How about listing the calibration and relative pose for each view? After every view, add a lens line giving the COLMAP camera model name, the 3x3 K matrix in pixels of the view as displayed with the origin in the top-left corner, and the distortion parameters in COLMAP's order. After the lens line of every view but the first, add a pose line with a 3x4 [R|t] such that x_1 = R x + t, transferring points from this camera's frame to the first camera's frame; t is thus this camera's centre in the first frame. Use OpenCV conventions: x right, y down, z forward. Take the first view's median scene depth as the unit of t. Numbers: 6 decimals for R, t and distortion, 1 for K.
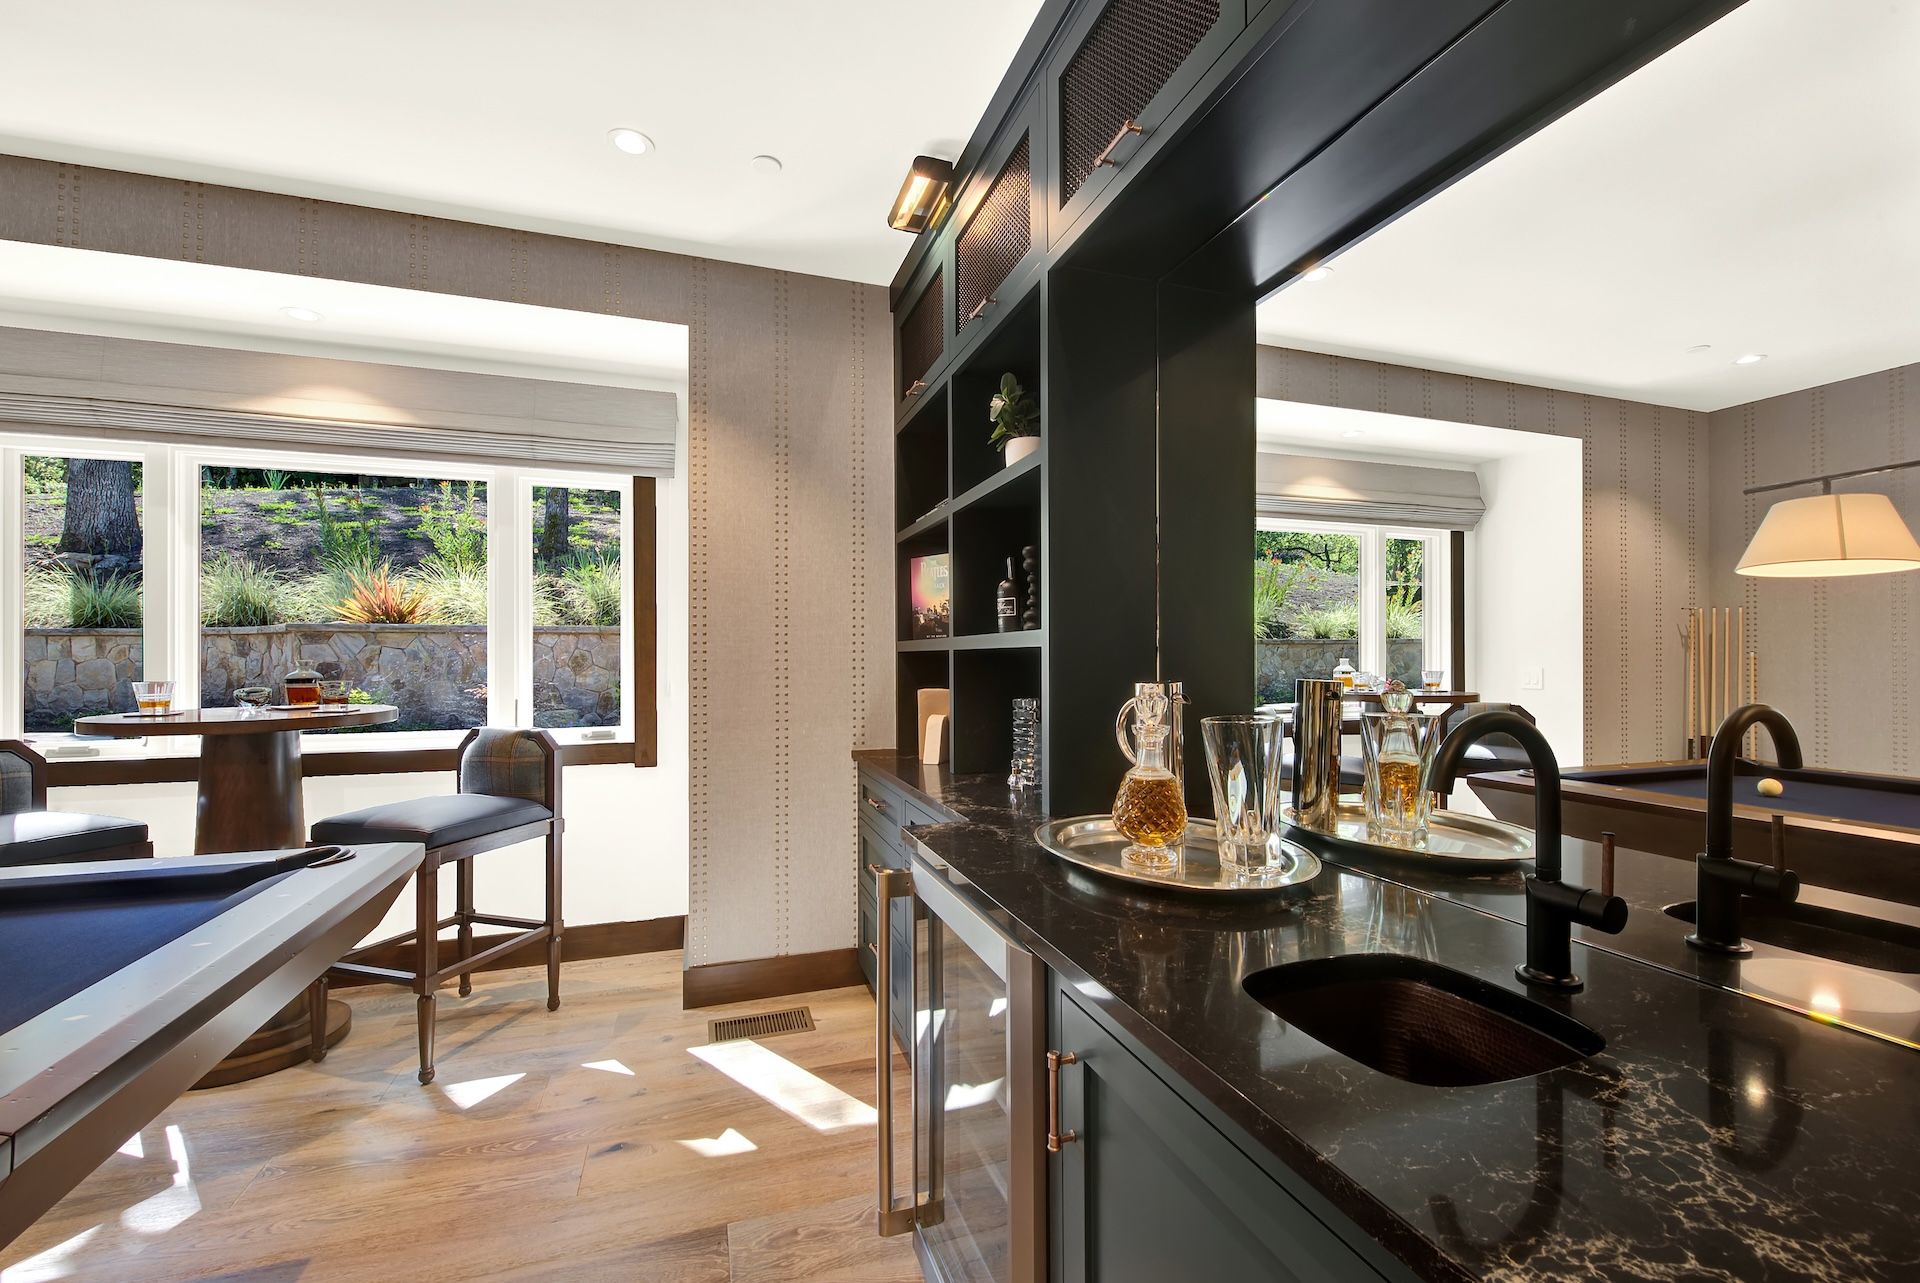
lens RADIAL K [[785.7, 0, 962.2], [0, 785.7, 658.9], [0, 0, 1]] dist [-0.000046, -0.003425]
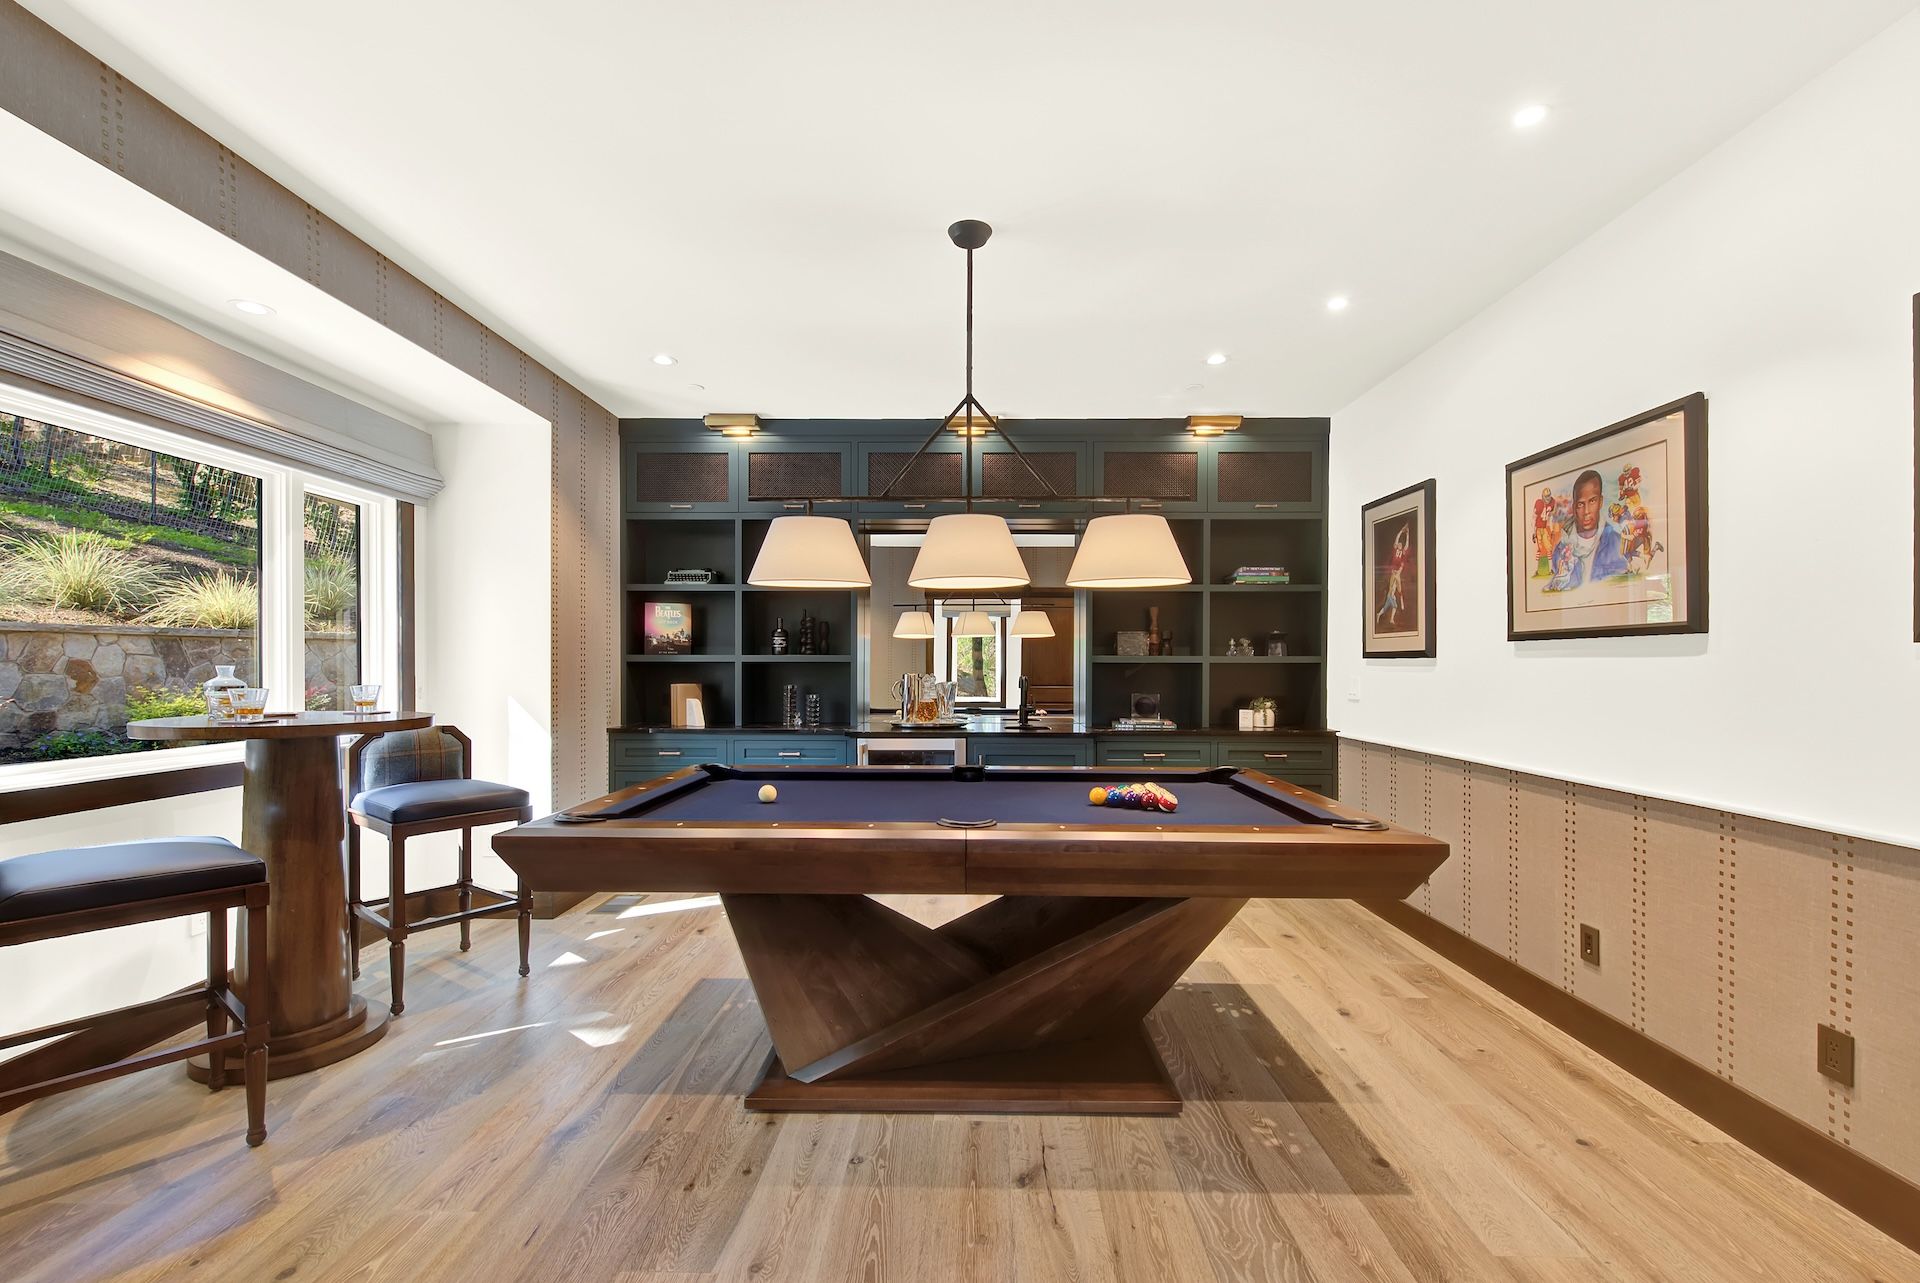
lens RADIAL K [[807.5, 0, 966.8], [0, 807.5, 635.8], [0, 0, 1]] dist [0.001380, -0.000333]
pose [[0.336060, 0.042060, 0.940901, -1.389432], [-0.002456, 0.999038, -0.043781, 0.008559], [-0.941838, 0.012402, 0.335840, -0.158339]]
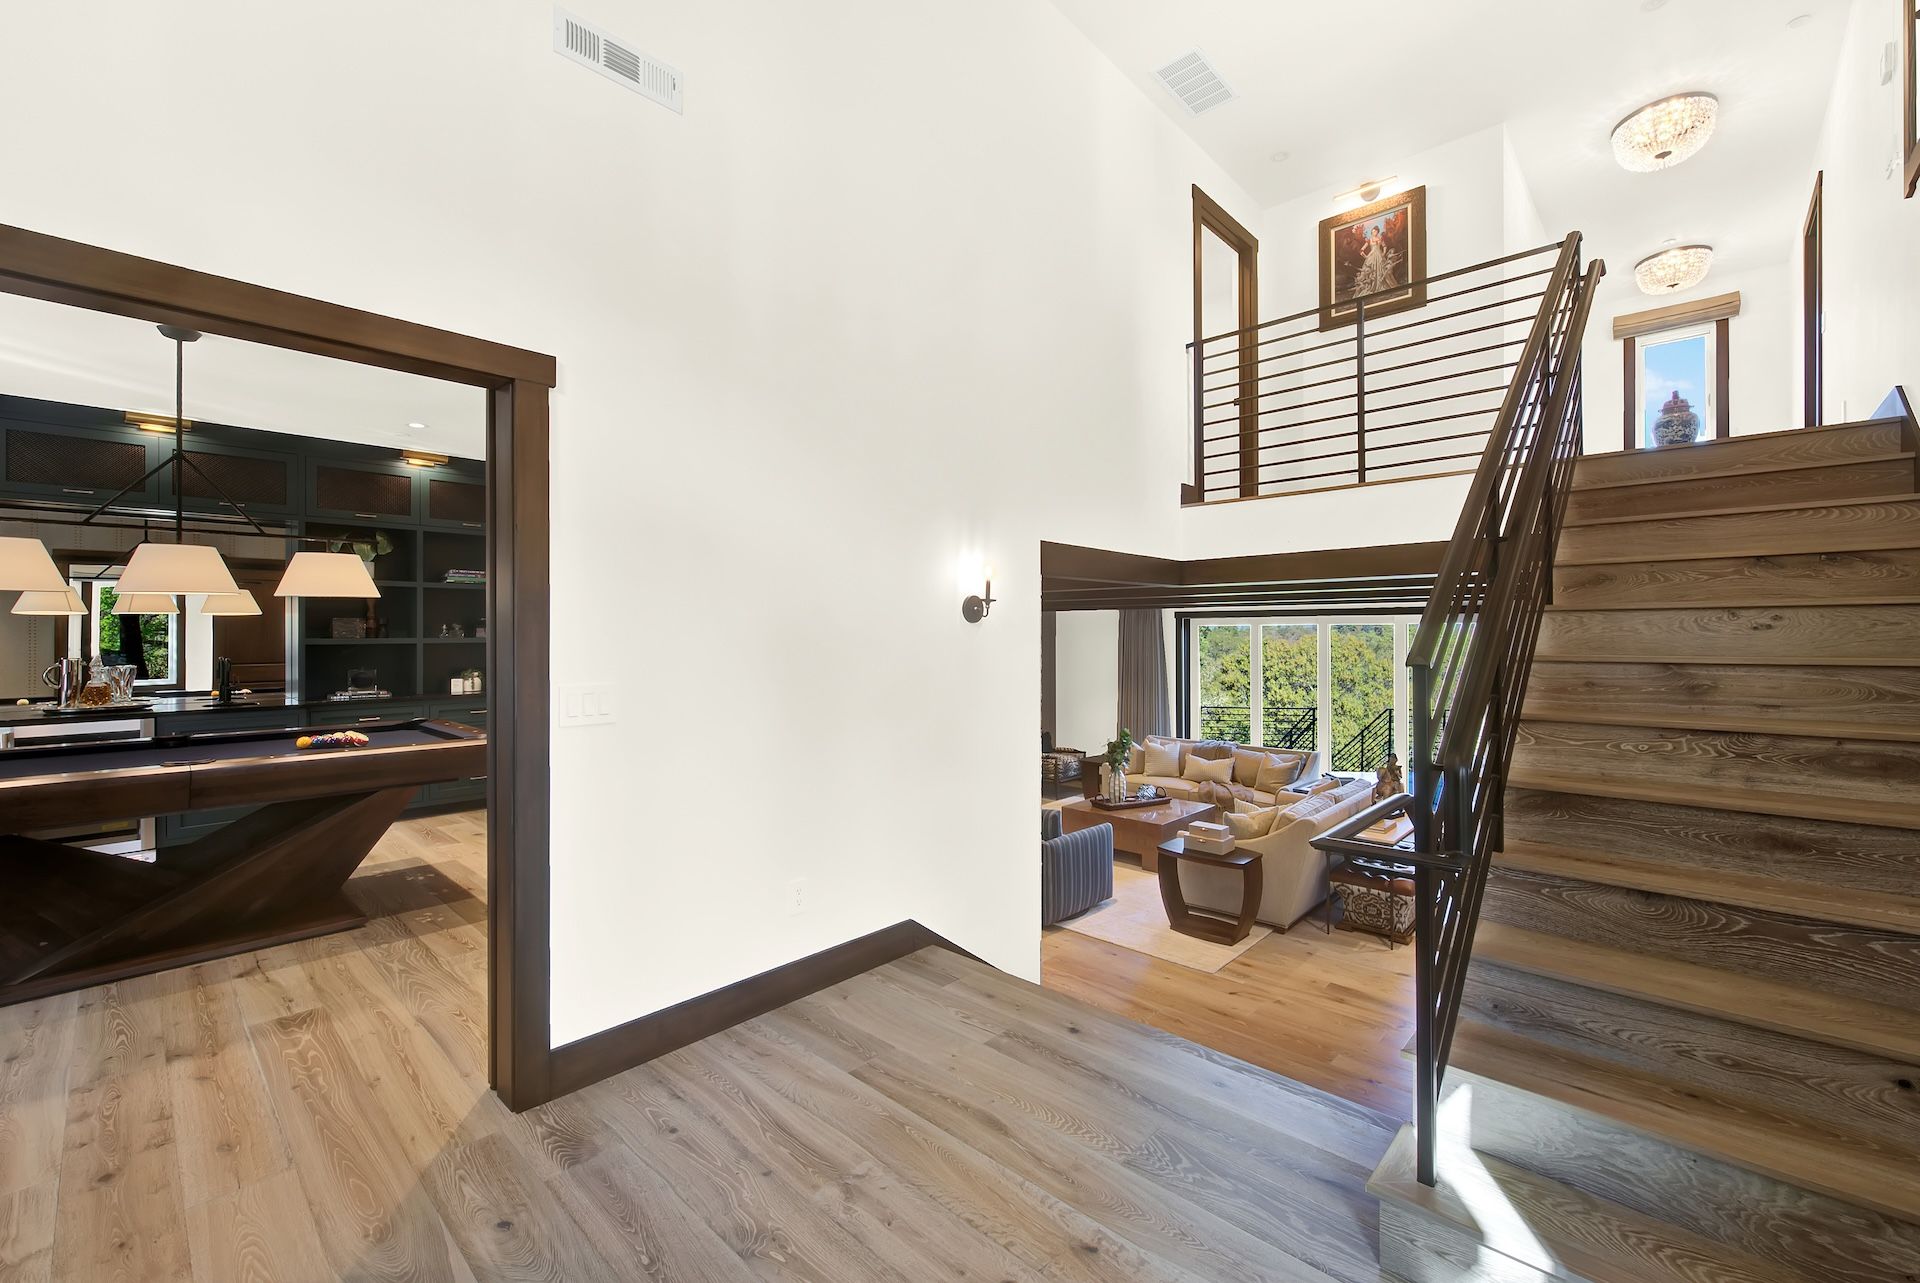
lens RADIAL K [[807.5, 0, 966.8], [0, 807.5, 635.8], [0, 0, 1]] dist [0.001380, -0.000333]
pose [[-0.465720, 0.002123, 0.884929, -2.142412], [0.008338, 0.999963, 0.001989, -0.020238], [-0.884893, 0.008304, -0.465721, -0.332558]]
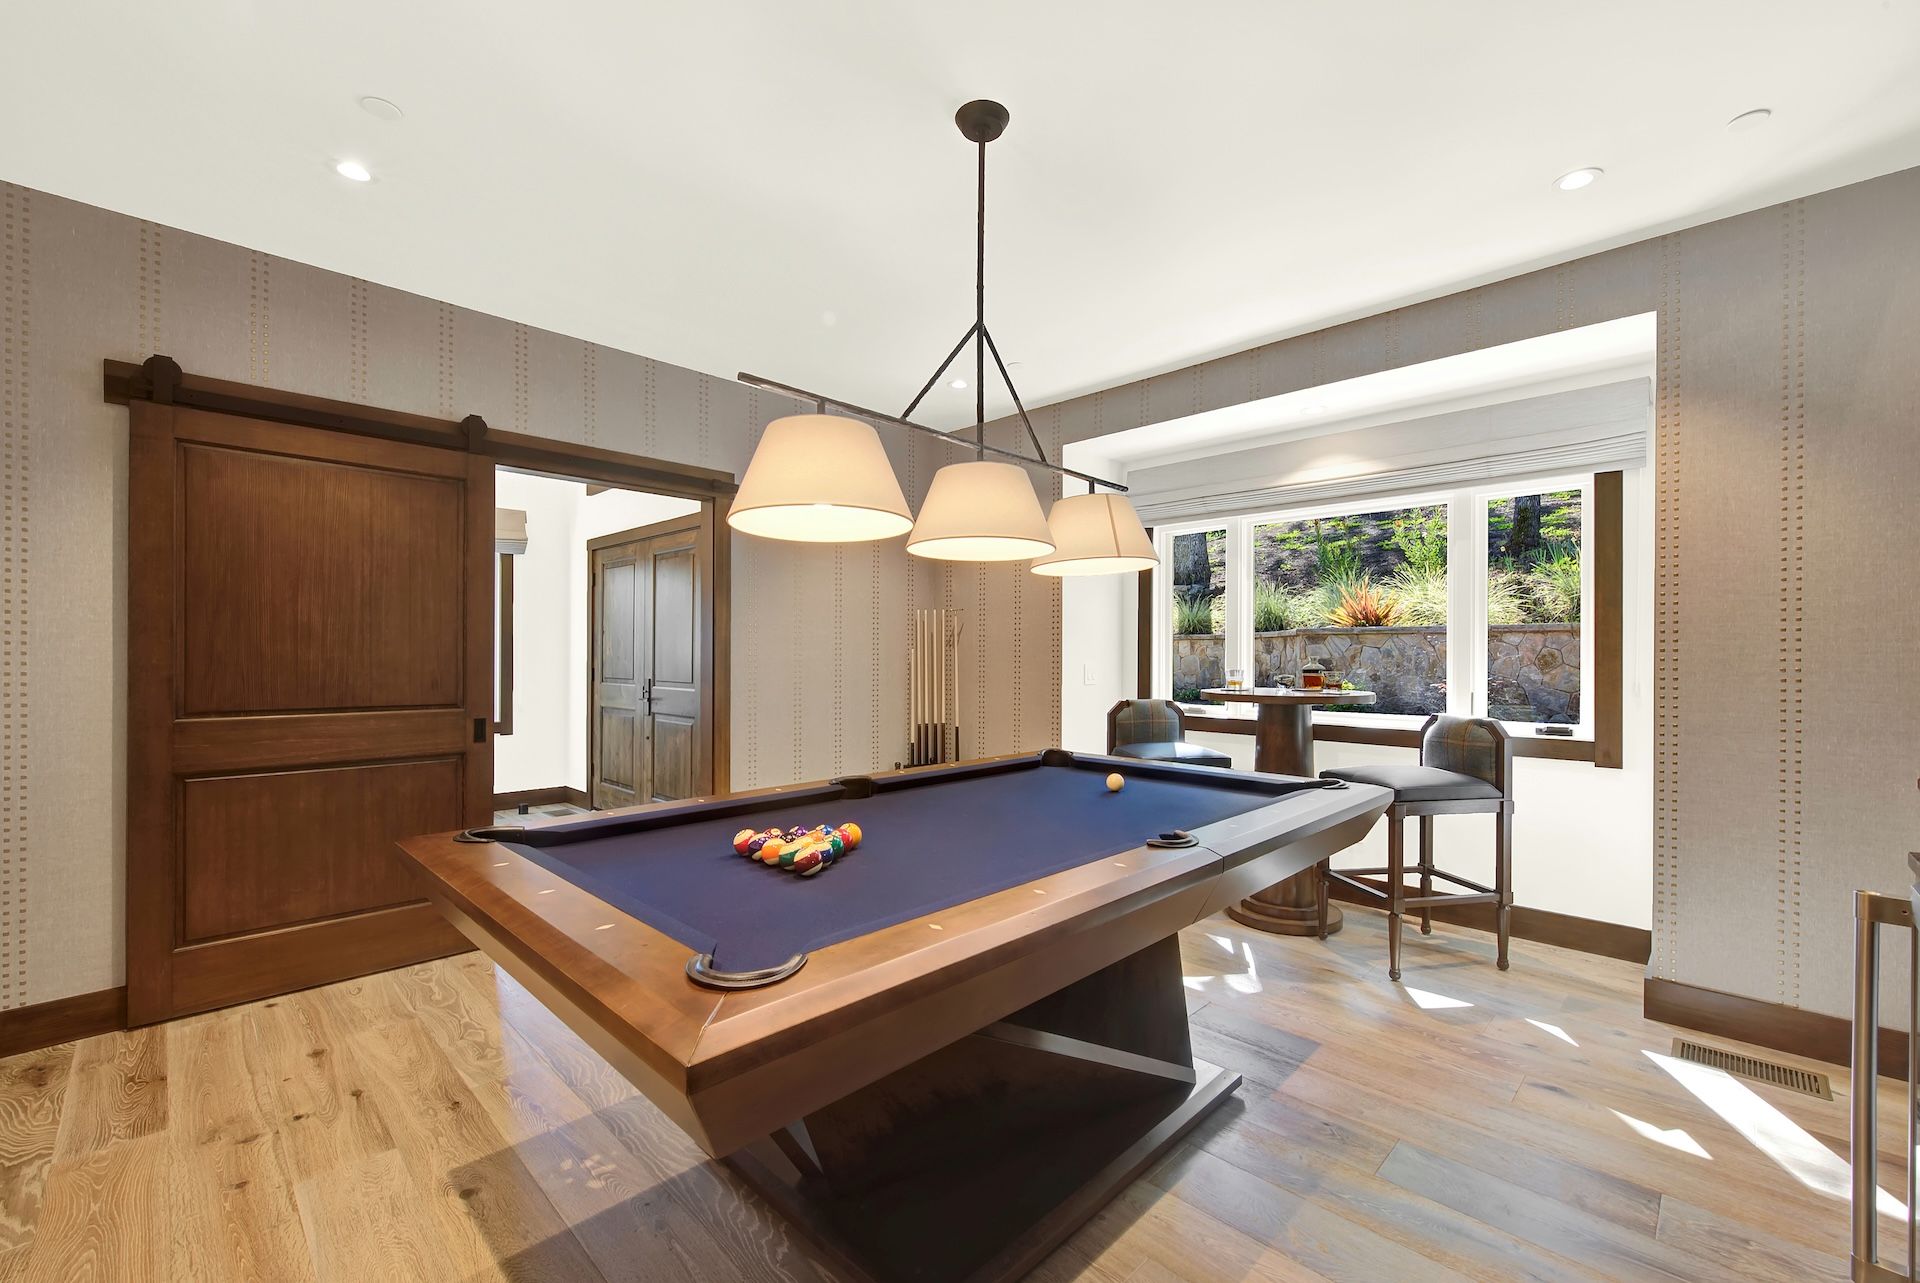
lens RADIAL K [[788.6, 0, 957.5], [0, 788.6, 645.2], [0, 0, 1]] dist [0.000582, -0.000722]
pose [[0.444809, -0.005664, -0.895607, 0.136042], [-0.008013, 0.999915, -0.010304, 0.001332], [0.895589, 0.011759, 0.444726, -0.191805]]
